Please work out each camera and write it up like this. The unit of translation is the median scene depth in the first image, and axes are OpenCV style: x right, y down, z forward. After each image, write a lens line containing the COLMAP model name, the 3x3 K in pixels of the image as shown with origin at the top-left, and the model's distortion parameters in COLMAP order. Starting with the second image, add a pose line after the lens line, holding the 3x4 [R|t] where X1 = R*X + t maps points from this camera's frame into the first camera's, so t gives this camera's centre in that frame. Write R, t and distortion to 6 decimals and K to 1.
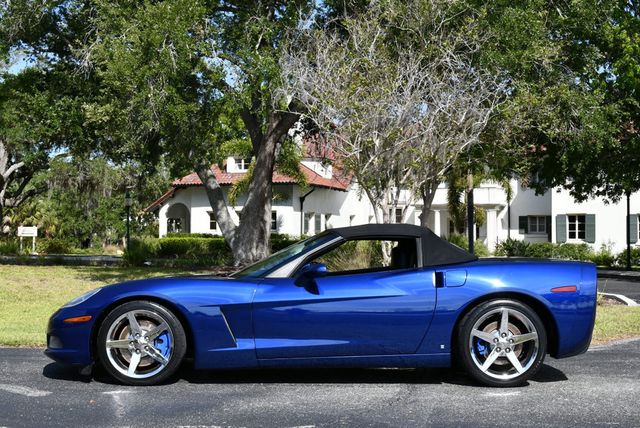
lens RADIAL K [[959.6, 0, 323.2], [0, 959.6, 213.1], [0, 0, 1]] dist [-0.030528, -0.056966]
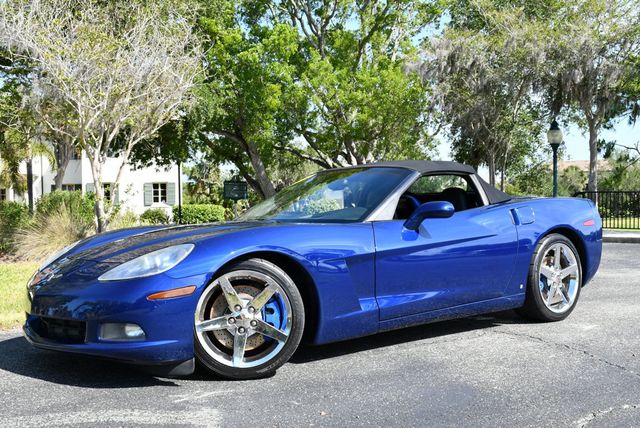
lens RADIAL K [[744.2, 0, 321.6], [0, 744.2, 214.2], [0, 0, 1]] dist [-0.072357, 0.005365]
pose [[0.794934, -0.025895, 0.606143, -0.109091], [0.003801, 0.999282, 0.037706, 0.008868], [-0.606684, -0.027669, 0.794461, 0.122336]]
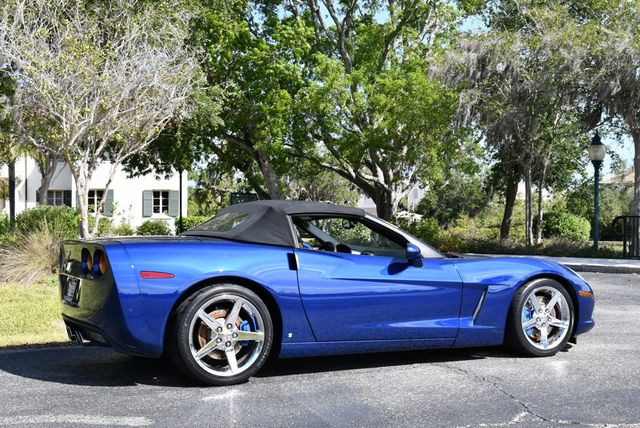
lens RADIAL K [[903.3, 0, 319.6], [0, 903.3, 212.2], [0, 0, 1]] dist [-0.030237, -0.030215]
pose [[0.823089, -0.001802, 0.567910, -0.123838], [-0.013587, 0.999646, 0.022865, 0.000442], [-0.567750, -0.026536, 0.822773, 0.067842]]
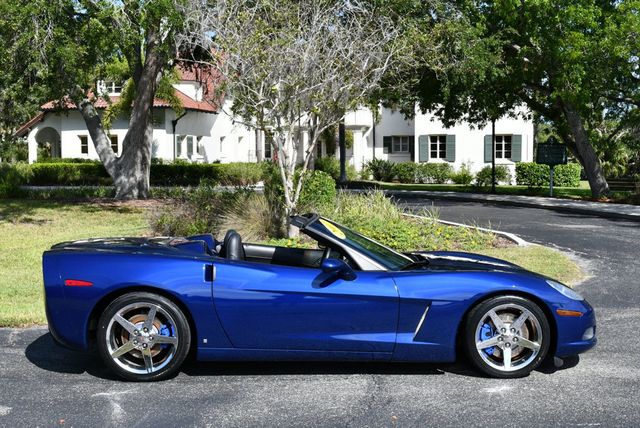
lens RADIAL K [[925.0, 0, 318.9], [0, 925.0, 212.5], [0, 0, 1]] dist [-0.026152, -0.022361]
pose [[0.988510, -0.020187, 0.149801, -0.024682], [0.005368, 0.995105, 0.098674, -0.019597], [-0.151059, -0.096737, 0.983780, 0.016765]]
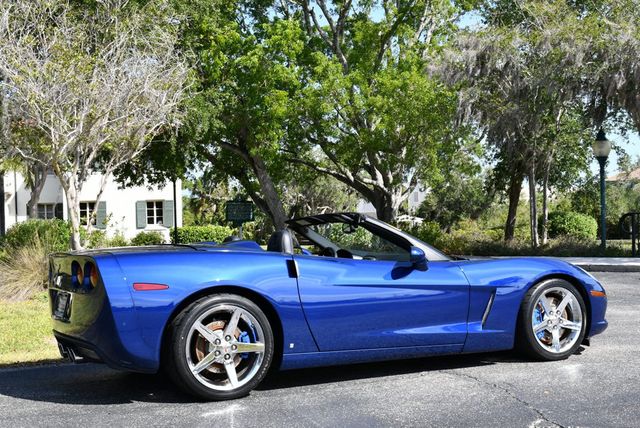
lens RADIAL K [[925.0, 0, 318.9], [0, 925.0, 212.5], [0, 0, 1]] dist [-0.026152, -0.022361]
pose [[0.822216, -0.021183, 0.568782, -0.122002], [0.014627, 0.999764, 0.016090, 0.001012], [-0.568988, -0.004910, 0.822331, 0.070778]]
